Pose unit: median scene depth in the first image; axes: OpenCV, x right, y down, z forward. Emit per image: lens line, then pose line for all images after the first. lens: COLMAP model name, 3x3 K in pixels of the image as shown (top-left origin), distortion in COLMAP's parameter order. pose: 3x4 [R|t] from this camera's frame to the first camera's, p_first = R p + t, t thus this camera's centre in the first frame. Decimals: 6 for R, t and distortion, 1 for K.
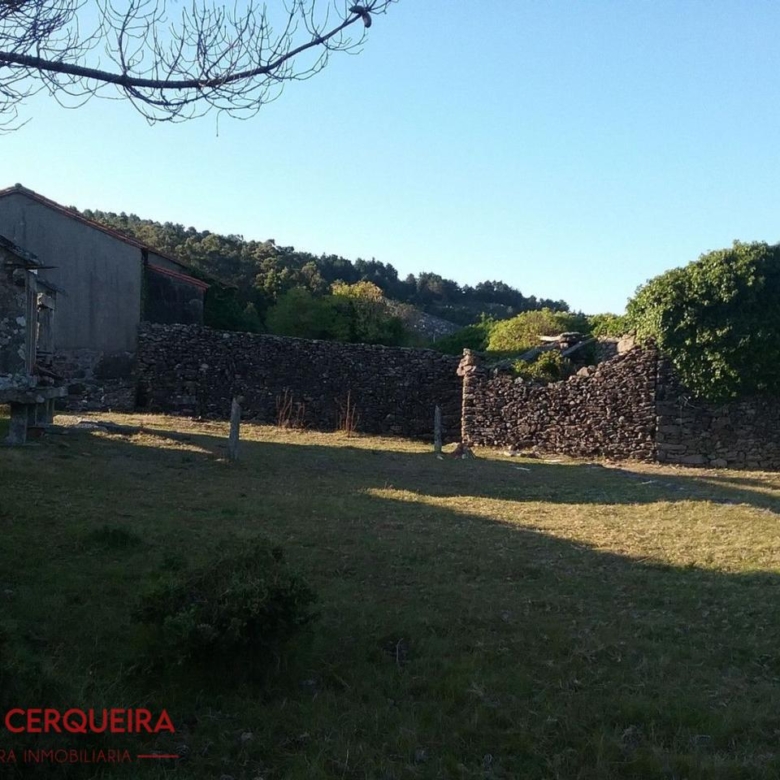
lens RADIAL K [[958.6, 0, 395.9], [0, 958.6, 385.8], [0, 0, 1]] dist [0.107429, -0.241952]
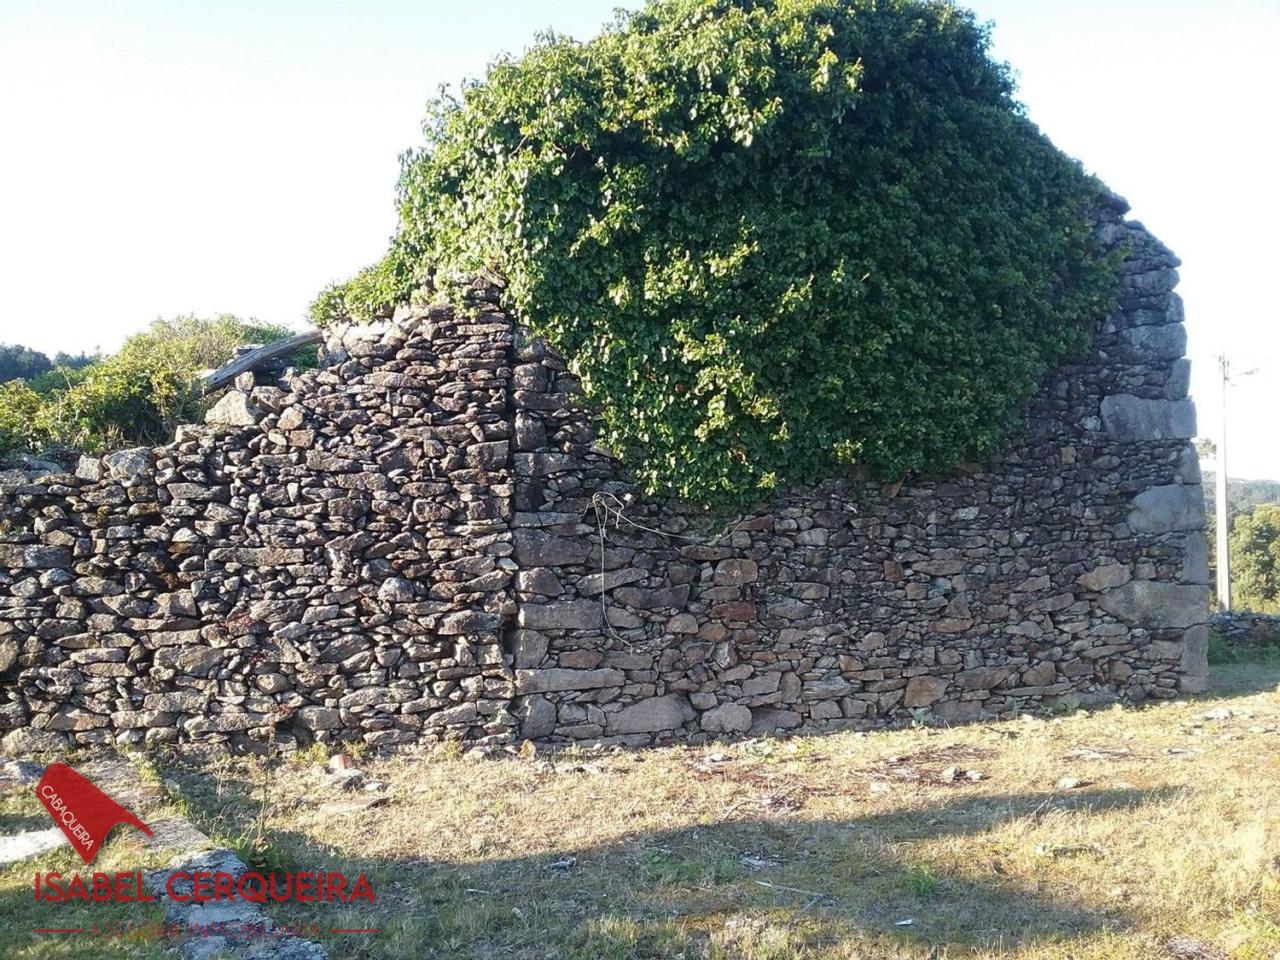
lens RADIAL K [[1190.3, 0, 641.8], [0, 1190.3, 474.1], [0, 0, 1]] dist [0.118695, -0.238790]
pose [[0.917219, -0.026050, 0.397531, 0.169886], [0.039608, 0.998879, -0.025930, 0.014720], [-0.396409, 0.039529, 0.917222, 0.679685]]
